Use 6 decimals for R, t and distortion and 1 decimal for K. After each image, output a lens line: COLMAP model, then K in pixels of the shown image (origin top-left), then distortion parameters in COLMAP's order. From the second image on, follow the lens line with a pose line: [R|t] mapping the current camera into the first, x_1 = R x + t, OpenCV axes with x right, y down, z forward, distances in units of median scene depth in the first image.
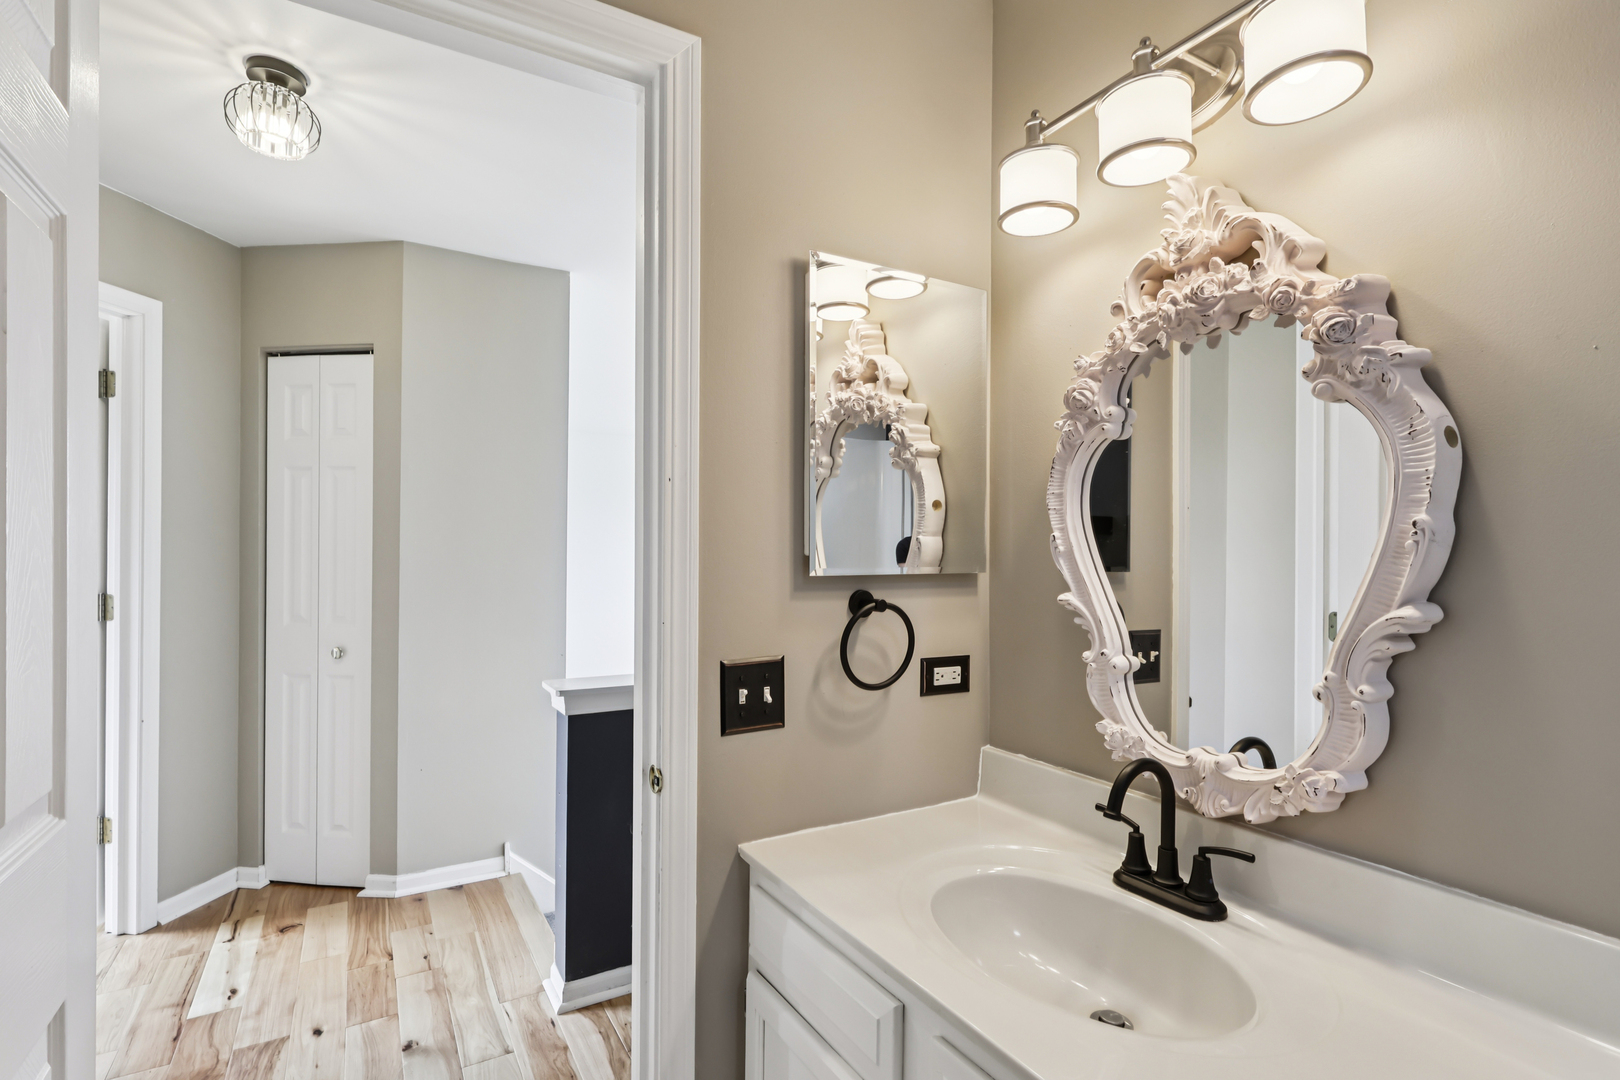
lens RADIAL K [[763.6, 0, 811.5], [0, 763.6, 543.3], [0, 0, 1]] dist [-0.001497, 0.001872]
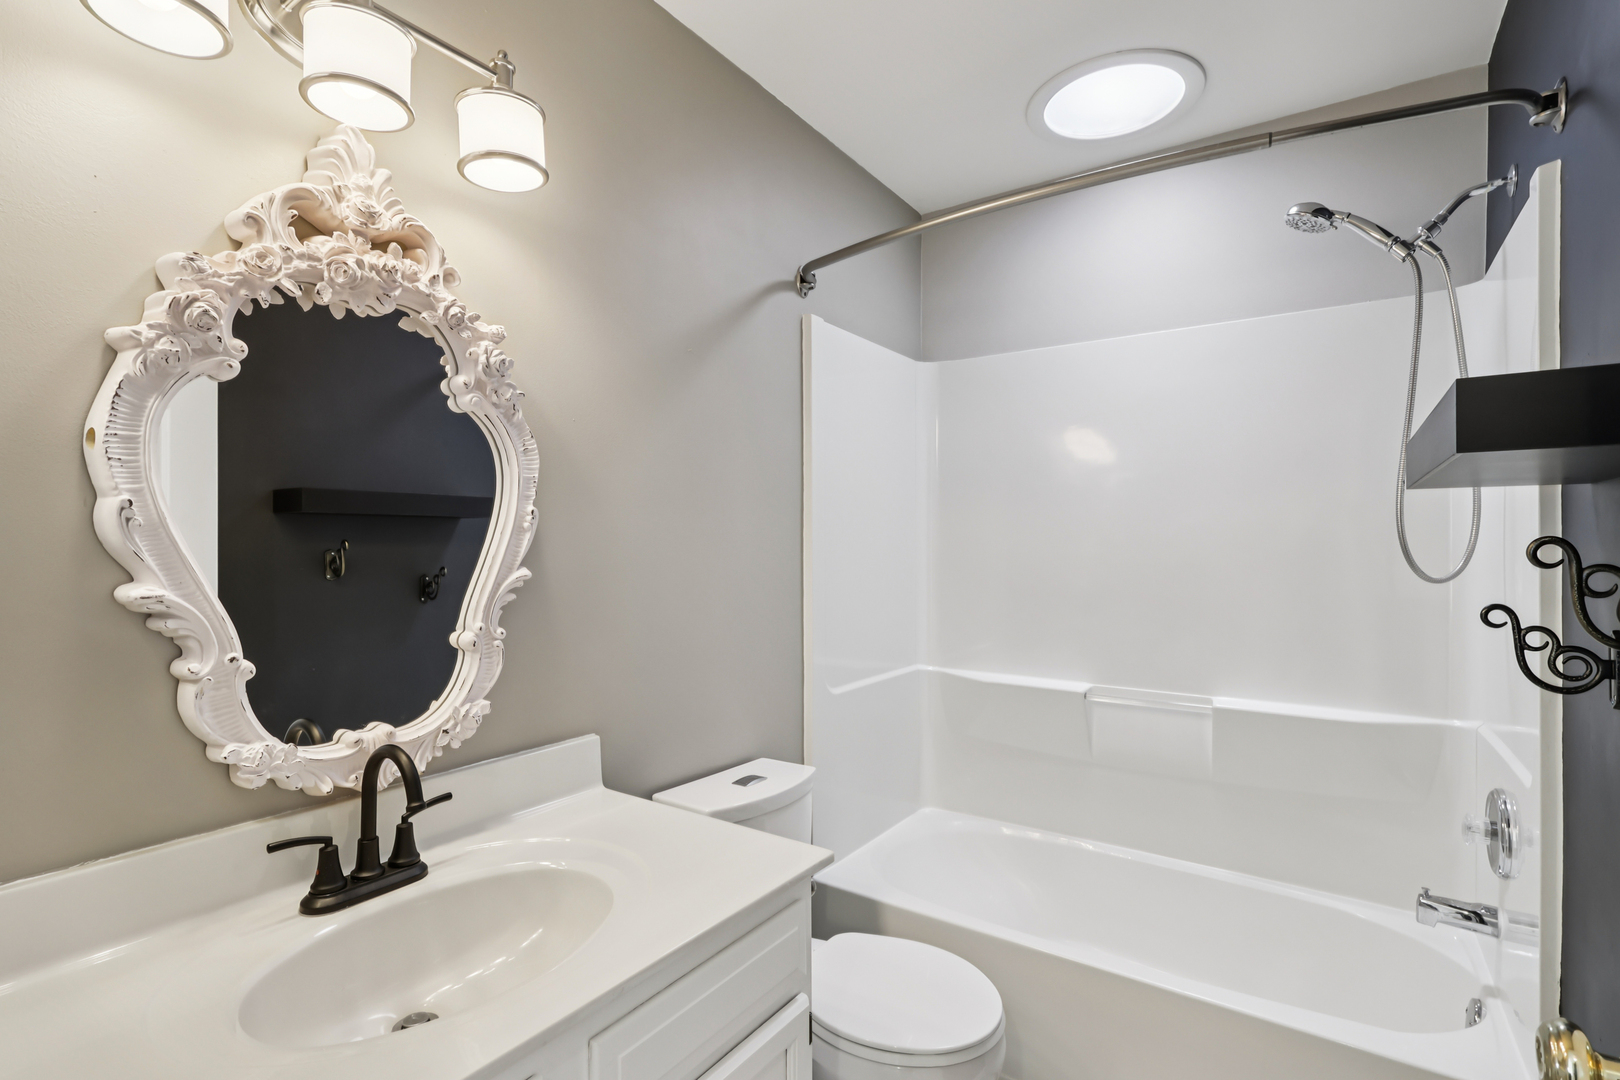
lens RADIAL K [[763.6, 0, 810.0], [0, 763.6, 546.6], [0, 0, 1]] dist [-0.001497, 0.001872]
pose [[-0.416665, -0.003000, 0.909055, -0.659219], [-0.007607, 0.999971, -0.000186, 0.031846], [-0.909028, -0.006992, -0.416676, 0.938942]]
